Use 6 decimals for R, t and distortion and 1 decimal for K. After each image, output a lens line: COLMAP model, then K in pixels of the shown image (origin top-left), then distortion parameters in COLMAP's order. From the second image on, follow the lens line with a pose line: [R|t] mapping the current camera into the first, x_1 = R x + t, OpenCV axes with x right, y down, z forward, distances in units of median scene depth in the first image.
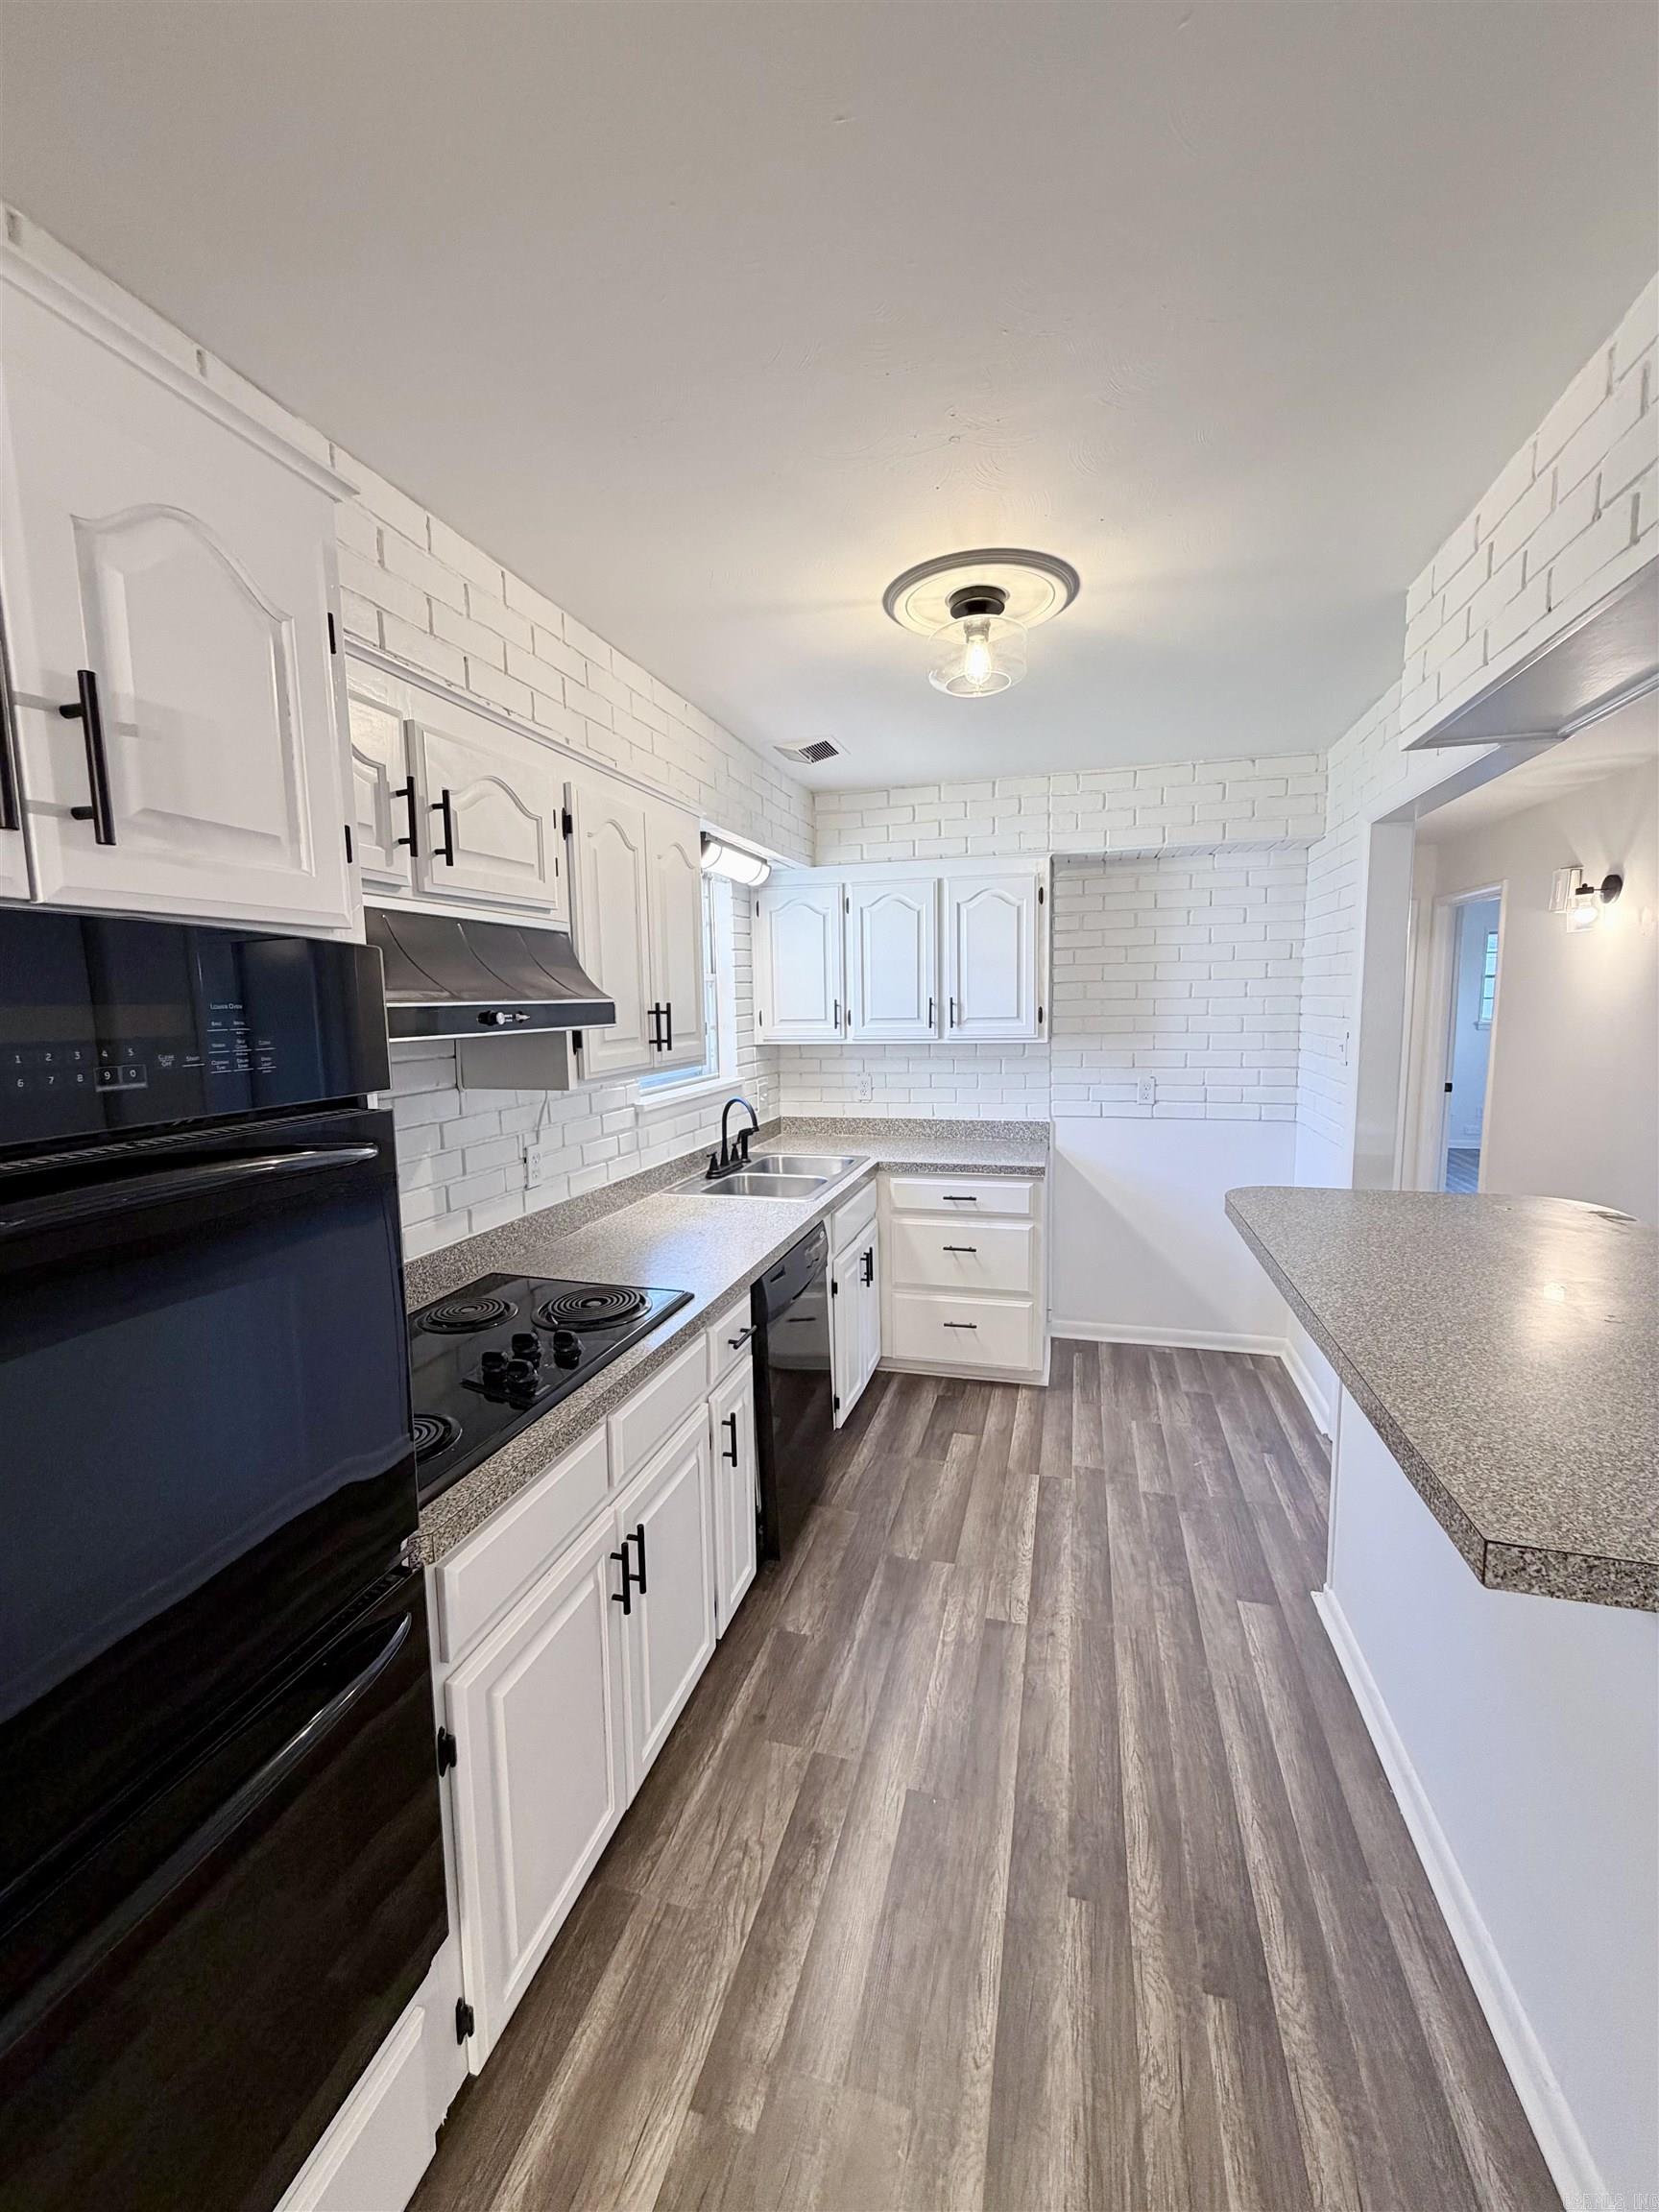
lens RADIAL K [[893.0, 0, 829.5], [0, 893.0, 1106.0], [0, 0, 1]] dist [0.000989, -0.000126]
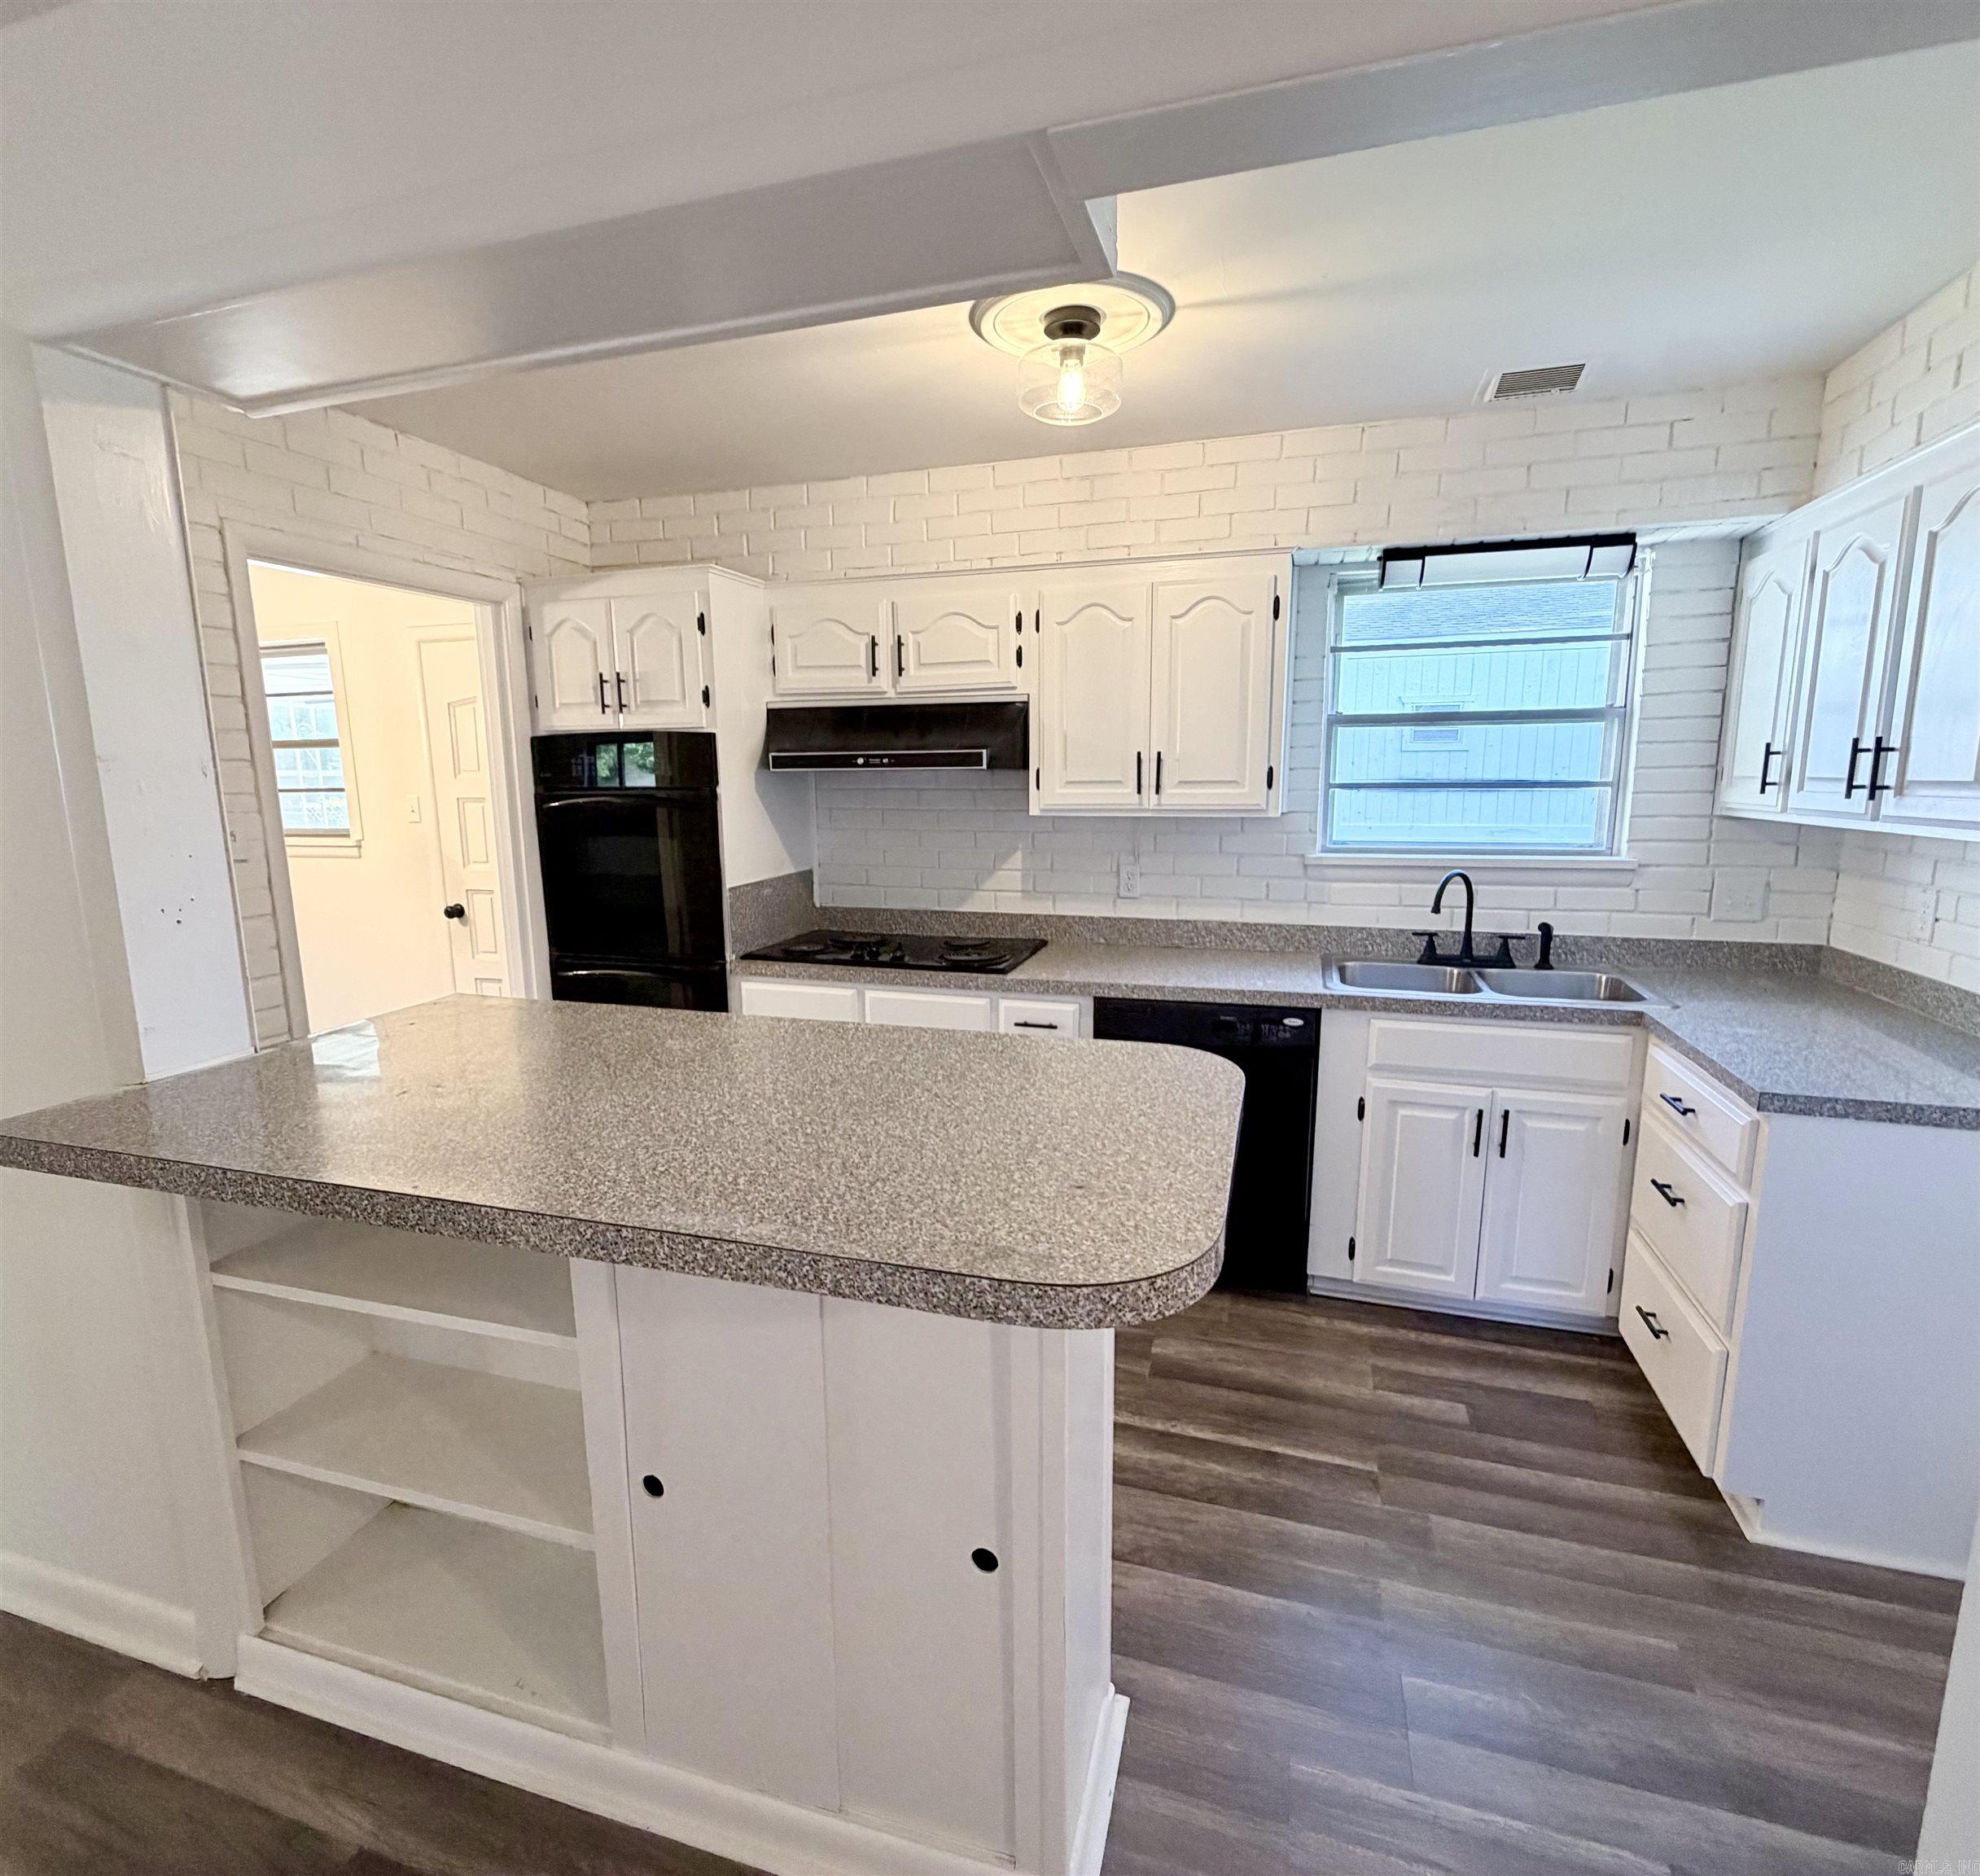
lens RADIAL K [[1014.9, 0, 990.0], [0, 1014.9, 938.0], [0, 0, 1]] dist [0.000105, -0.000074]
pose [[-0.021788, 0.191344, -0.981281, 1.330683], [-0.109682, 0.975132, 0.192580, -0.132039], [0.993728, 0.111825, -0.000259, 0.975498]]
